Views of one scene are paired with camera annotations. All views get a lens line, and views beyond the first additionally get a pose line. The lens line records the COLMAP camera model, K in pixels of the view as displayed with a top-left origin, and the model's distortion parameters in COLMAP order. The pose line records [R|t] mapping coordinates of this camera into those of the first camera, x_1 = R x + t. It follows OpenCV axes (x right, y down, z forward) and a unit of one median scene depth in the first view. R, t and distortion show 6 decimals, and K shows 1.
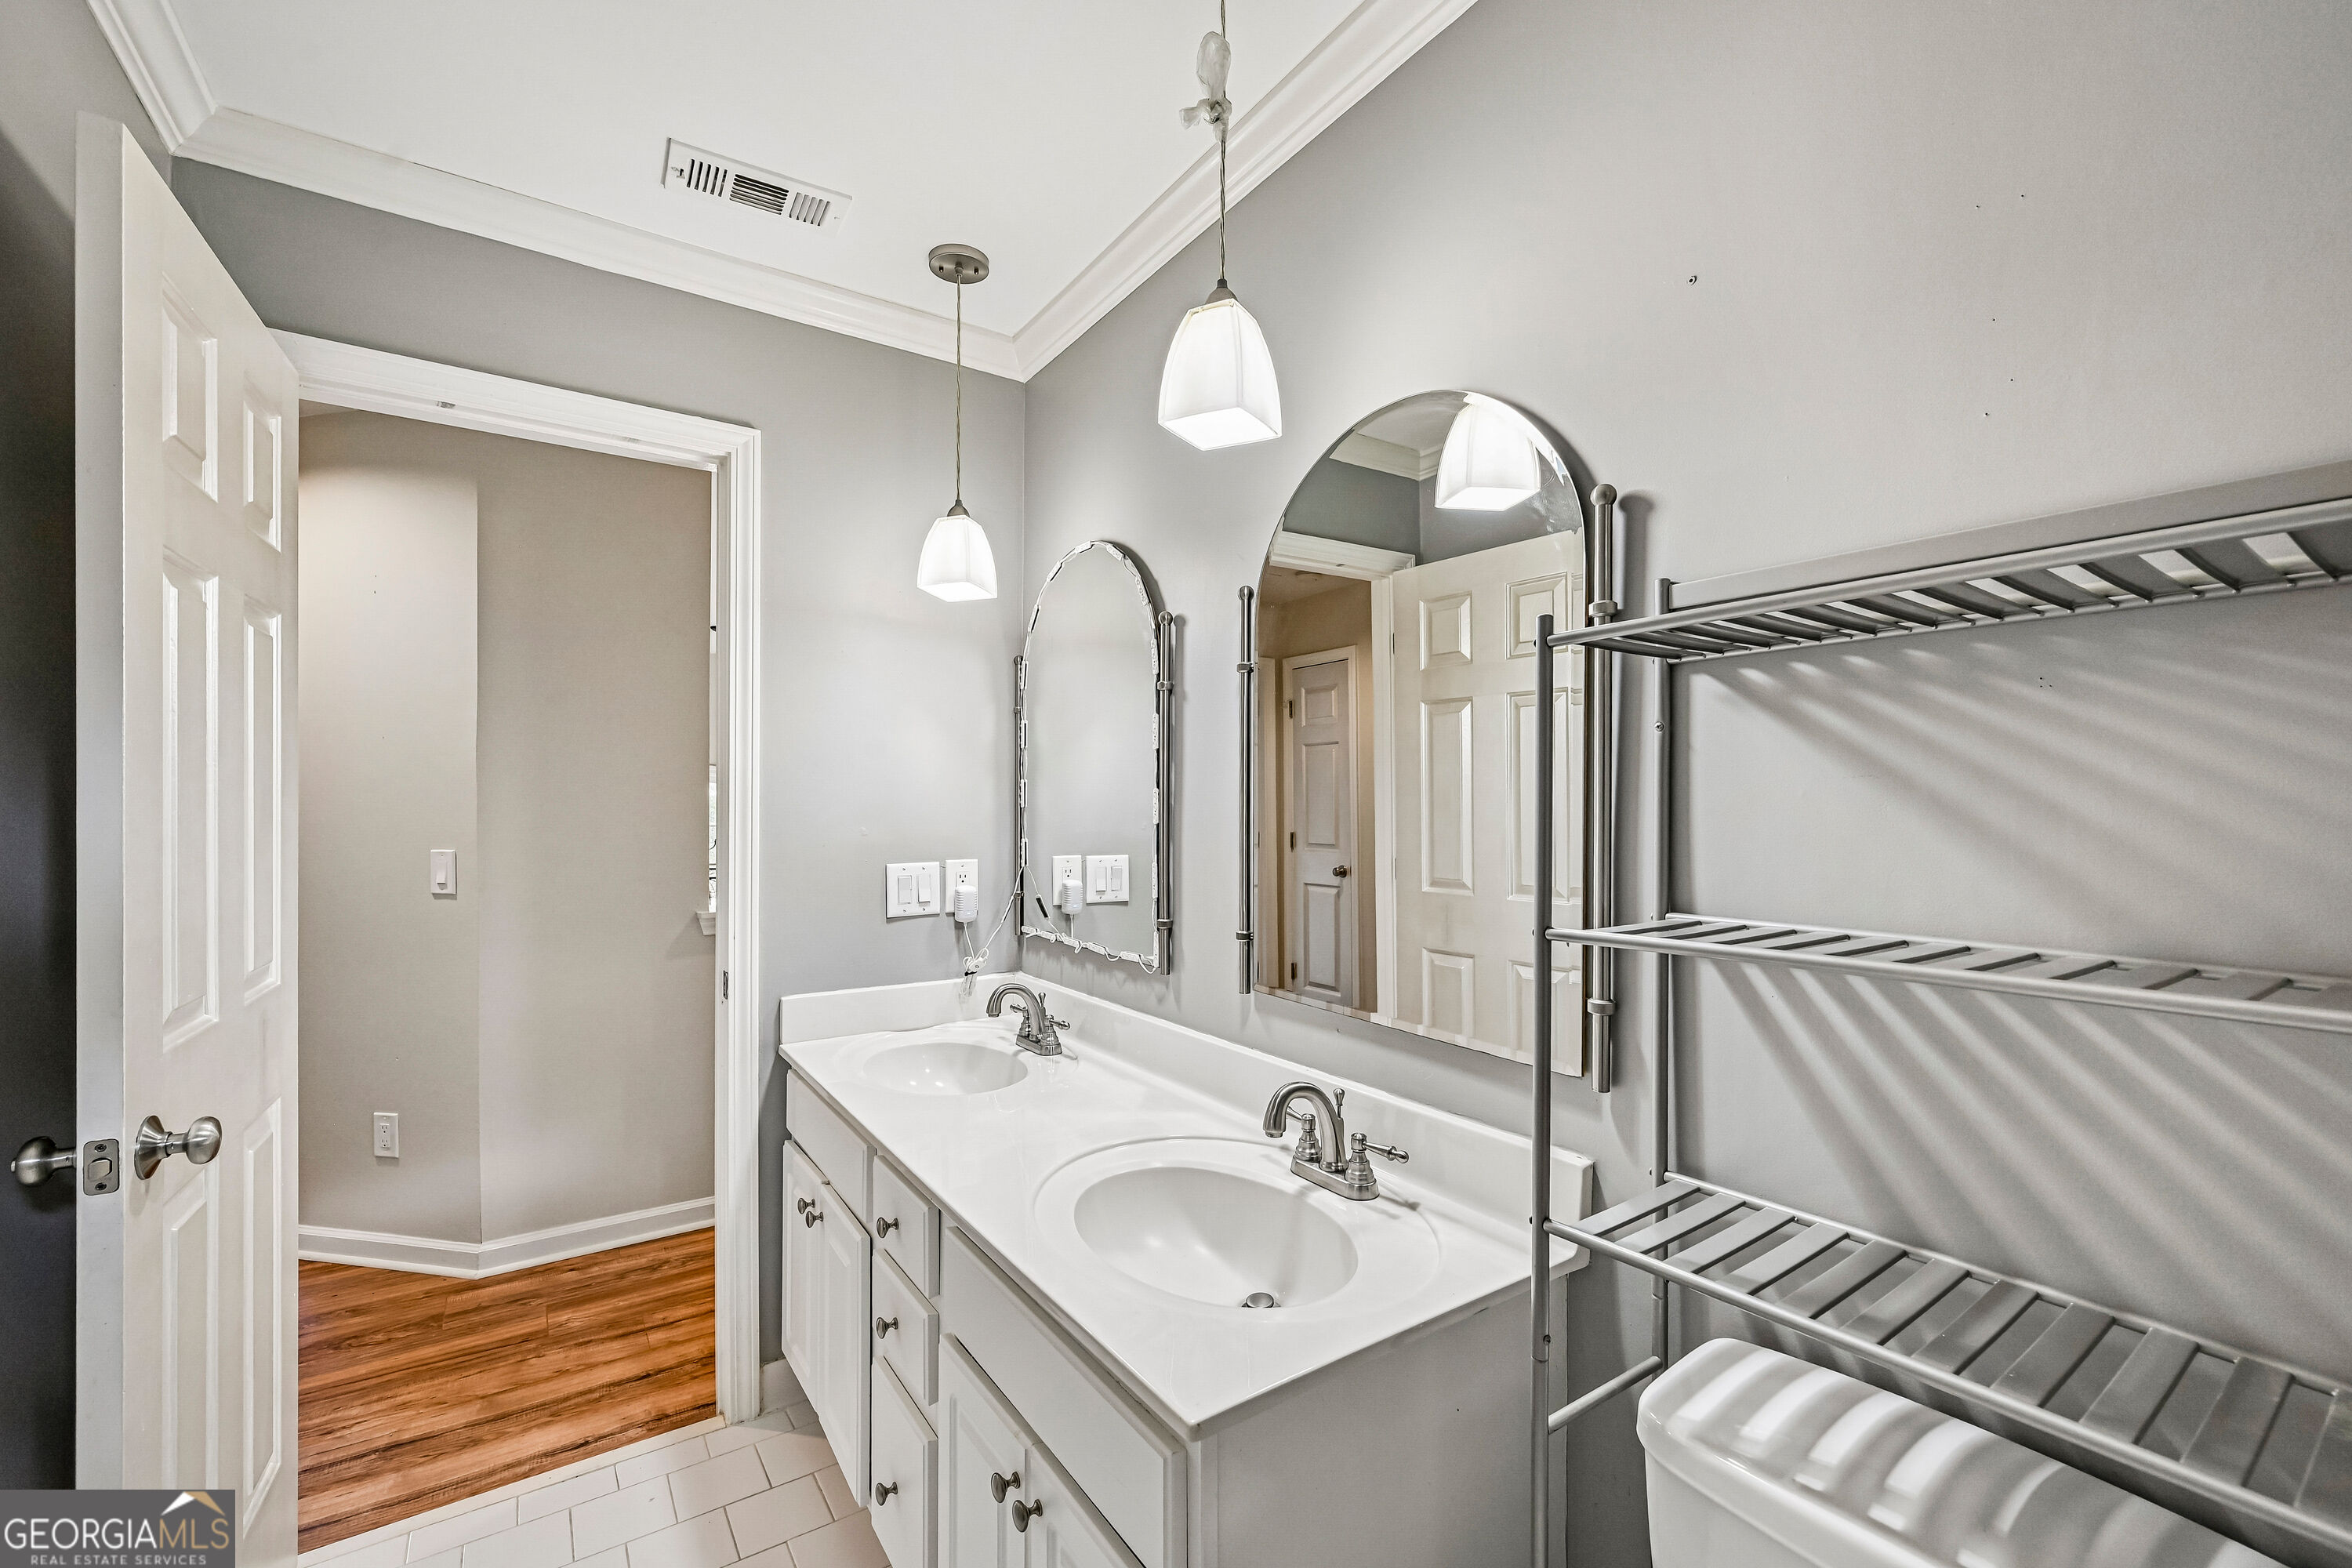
lens RADIAL K [[955.8, 0, 1186.8], [0, 955.8, 805.6], [0, 0, 1]] dist [-0.000340, 0.000415]
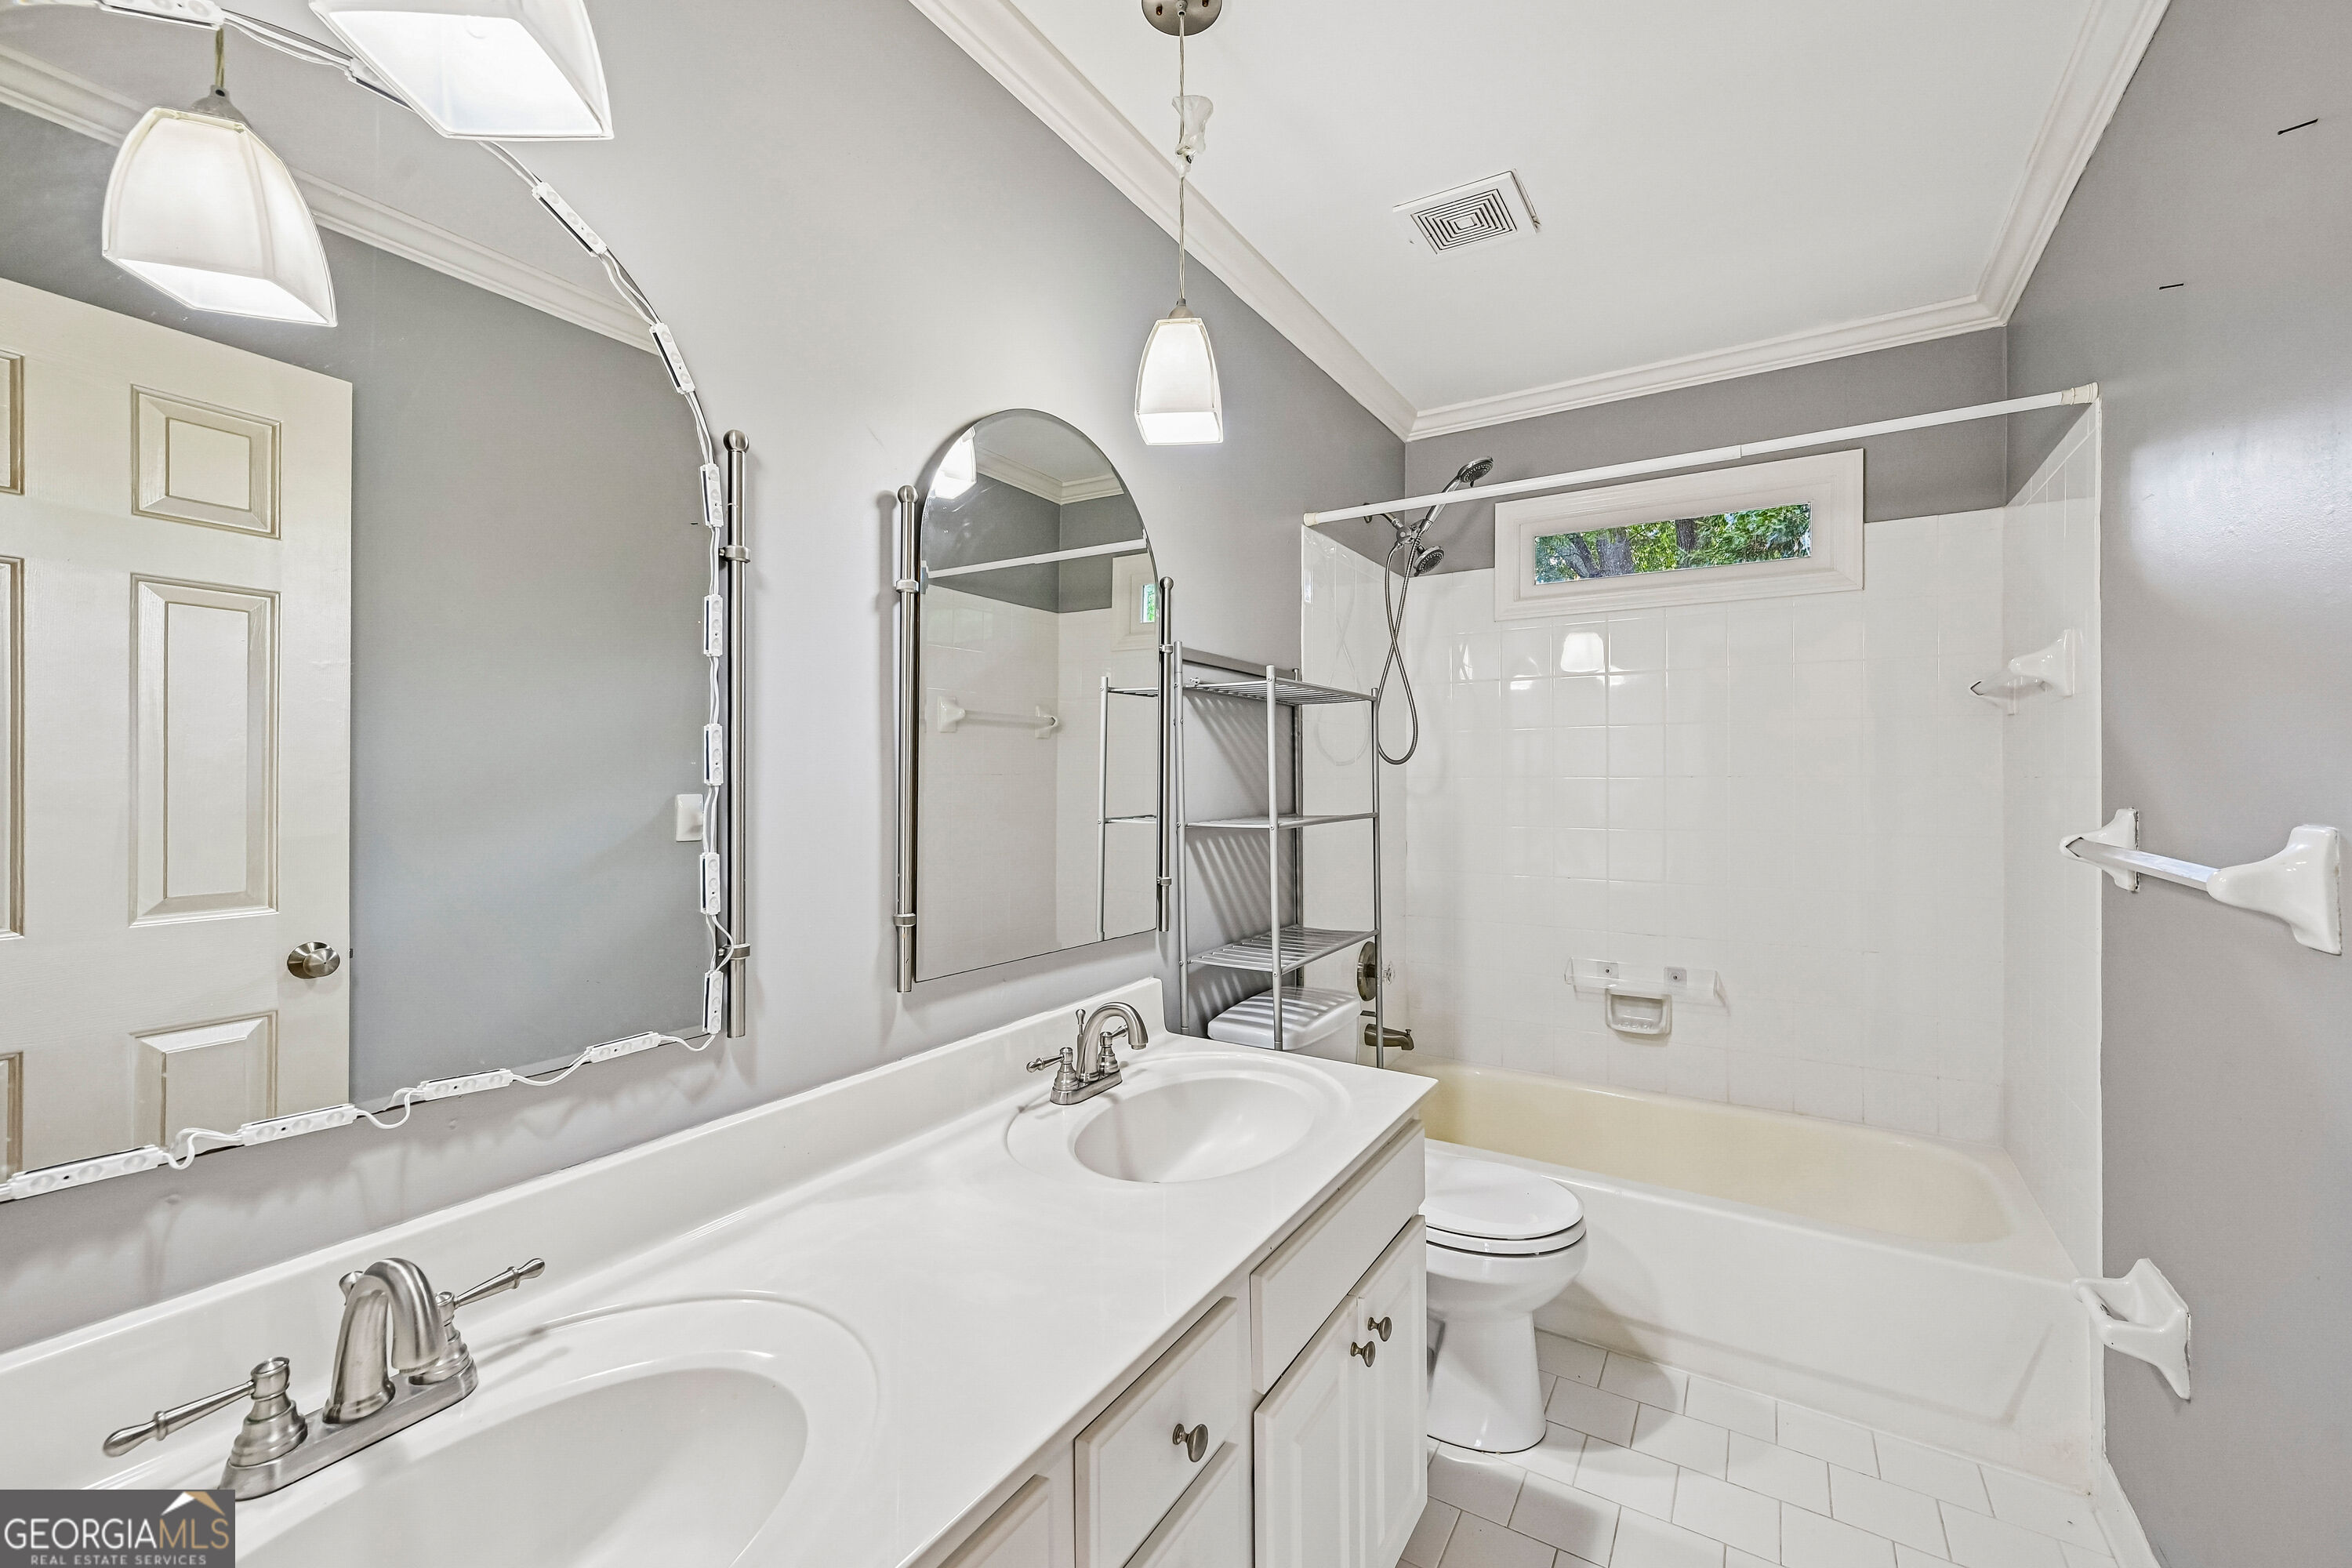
lens RADIAL K [[955.8, 0, 1186.9], [0, 955.8, 769.1], [0, 0, 1]] dist [-0.000340, 0.000415]
pose [[-0.395276, 0.000386, 0.918562, -0.774616], [-0.005870, 0.999978, -0.002946, 0.009547], [-0.918544, -0.006556, -0.395265, 1.105018]]
